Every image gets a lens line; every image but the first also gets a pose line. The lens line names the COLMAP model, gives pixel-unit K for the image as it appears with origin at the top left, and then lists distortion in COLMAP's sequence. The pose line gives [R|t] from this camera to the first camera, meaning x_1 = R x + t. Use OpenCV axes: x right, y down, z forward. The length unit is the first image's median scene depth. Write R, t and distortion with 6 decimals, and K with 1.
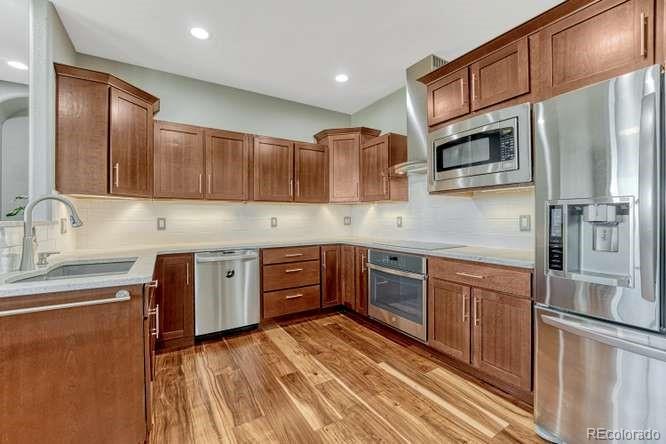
lens RADIAL K [[279.4, 0, 329.0], [0, 279.4, 222.0], [0, 0, 1]] dist [-0.000778, -0.000065]
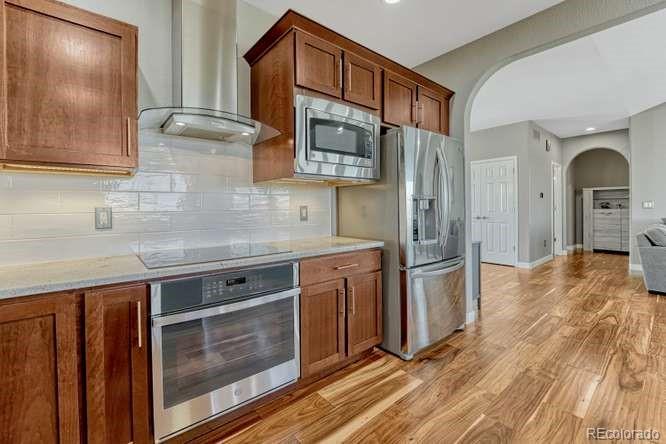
lens RADIAL K [[288.7, 0, 334.2], [0, 288.7, 209.1], [0, 0, 1]] dist [-0.002587, -0.000057]
pose [[-0.153778, -0.000755, 0.988105, -0.409784], [0.020202, 0.999788, 0.003908, -0.012280], [-0.987899, 0.020563, -0.153730, 1.009290]]
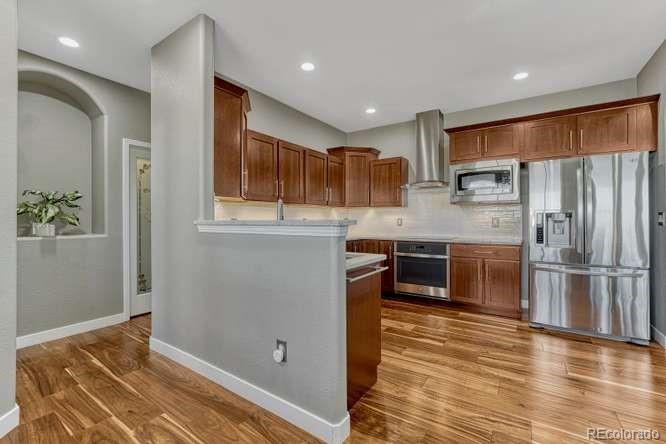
lens RADIAL K [[293.2, 0, 333.0], [0, 293.2, 222.0], [0, 0, 1]] dist [-0.002364, -0.000321]
pose [[0.909693, -0.001532, 0.415279, -0.912761], [0.004458, 0.999972, -0.006076, 0.009239], [-0.415258, 0.007378, 0.909674, -0.216507]]
